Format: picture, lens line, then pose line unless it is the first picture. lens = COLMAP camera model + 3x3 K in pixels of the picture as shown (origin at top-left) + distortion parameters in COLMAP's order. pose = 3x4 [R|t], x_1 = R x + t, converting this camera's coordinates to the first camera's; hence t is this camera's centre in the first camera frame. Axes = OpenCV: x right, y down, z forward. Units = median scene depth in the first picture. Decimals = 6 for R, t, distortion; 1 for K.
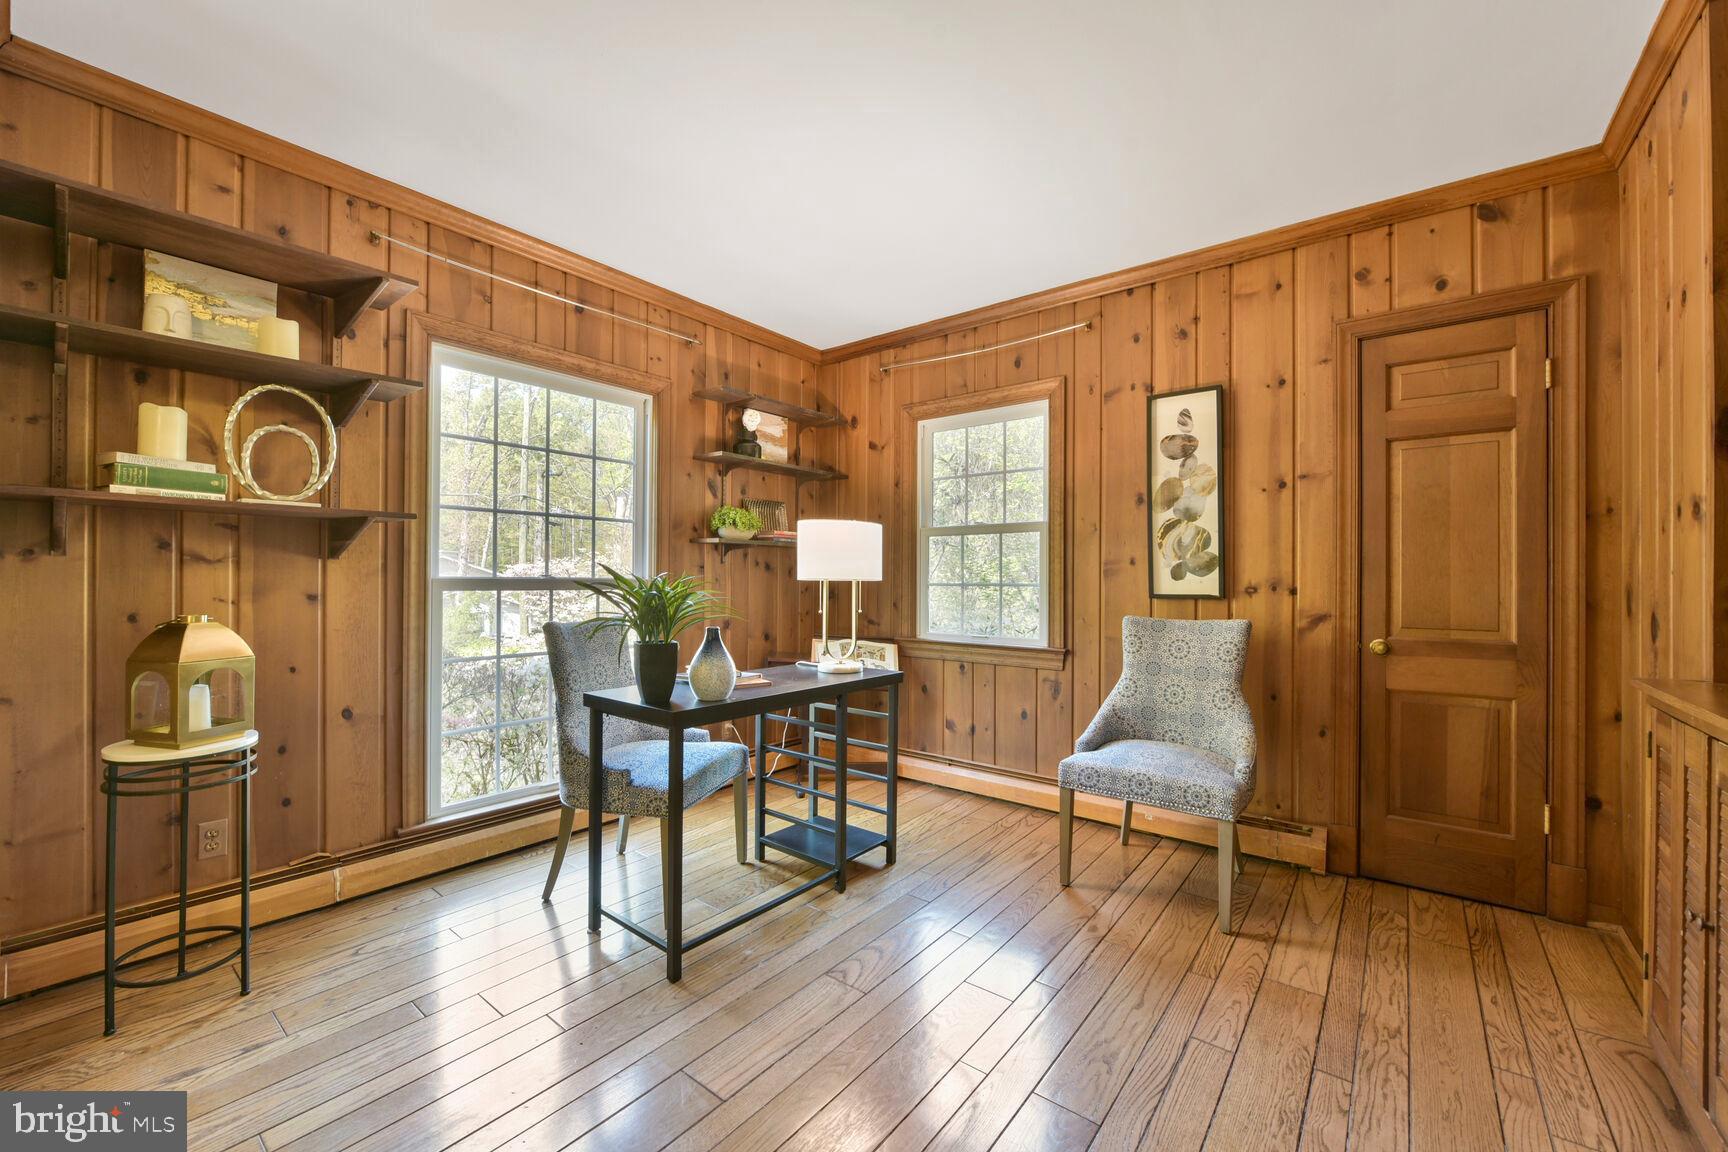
lens RADIAL K [[682.4, 0, 857.7], [0, 682.4, 574.9], [0, 0, 1]] dist [-0.008152, -0.000329]
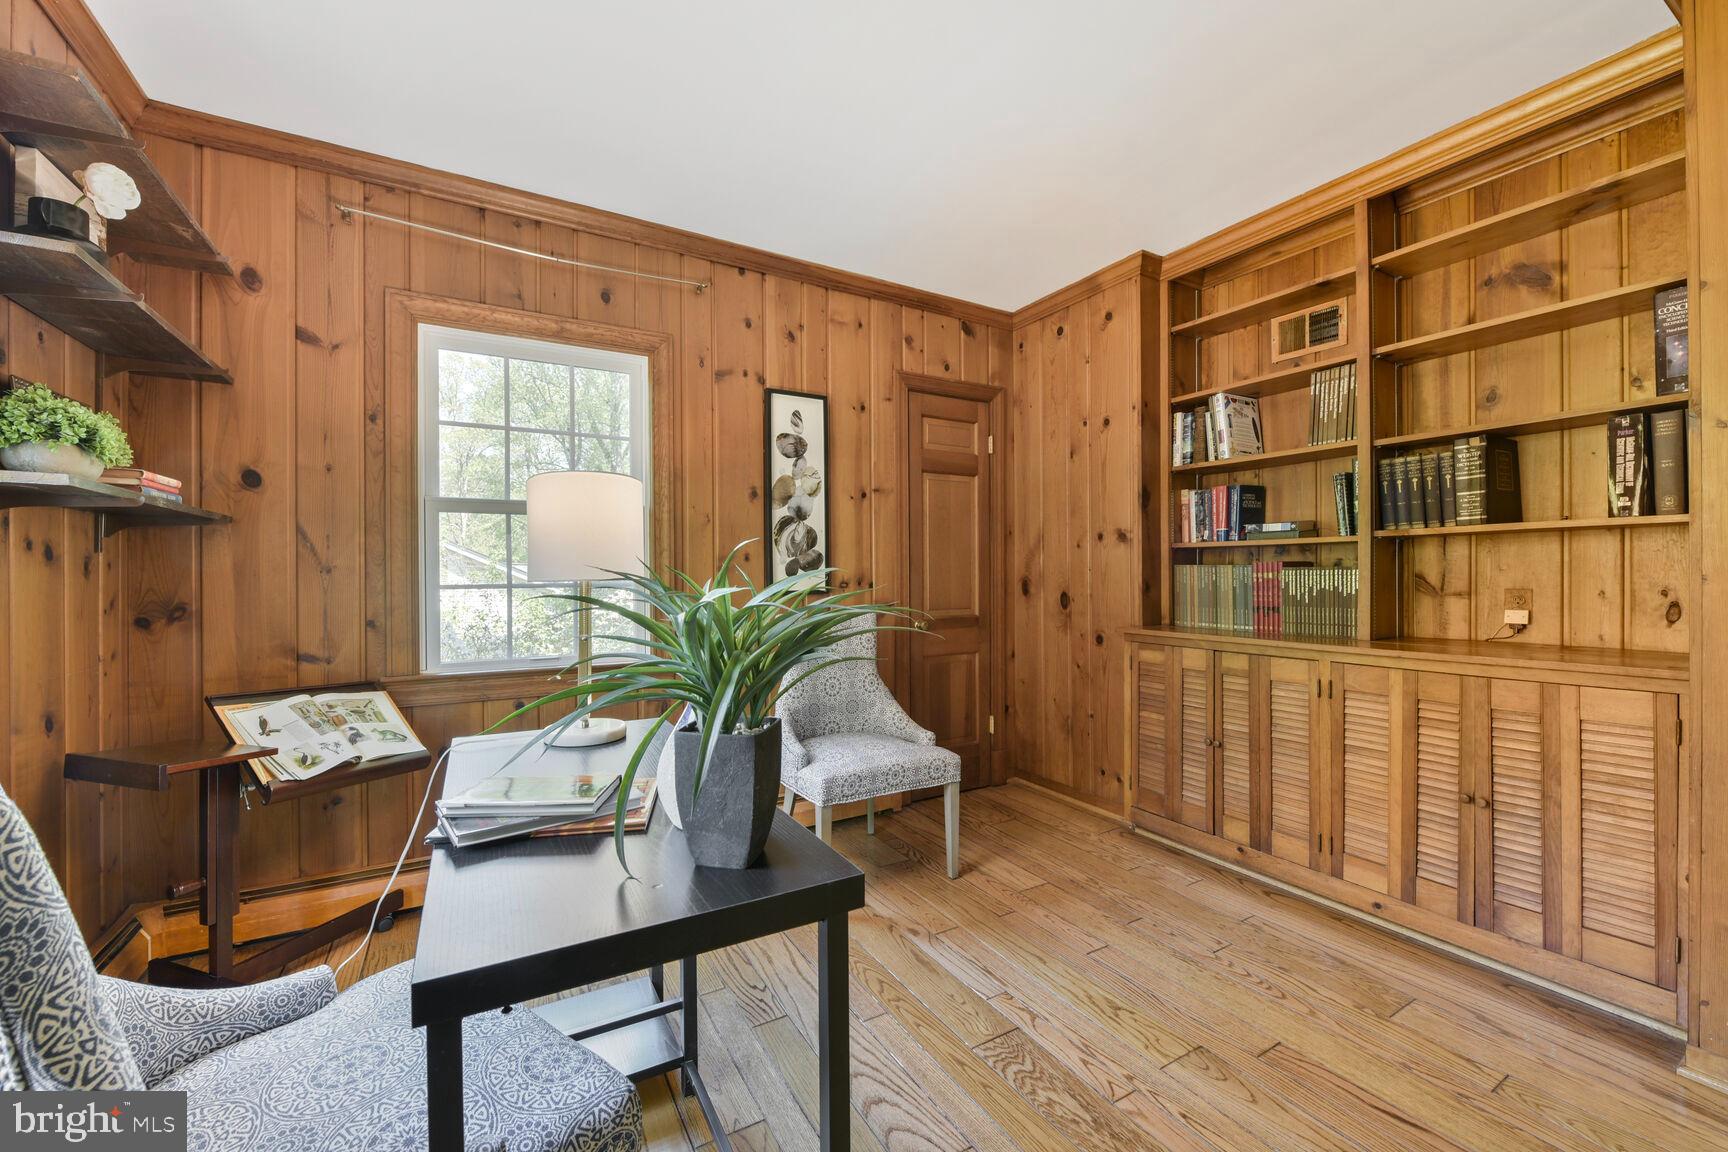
lens RADIAL K [[682.4, 0, 858.3], [0, 682.4, 575.8], [0, 0, 1]] dist [-0.008152, -0.000329]
pose [[0.367889, -0.007450, 0.929840, -0.453536], [0.001455, 0.999971, 0.007436, -0.001003], [-0.929868, -0.001383, 0.367890, 0.543041]]
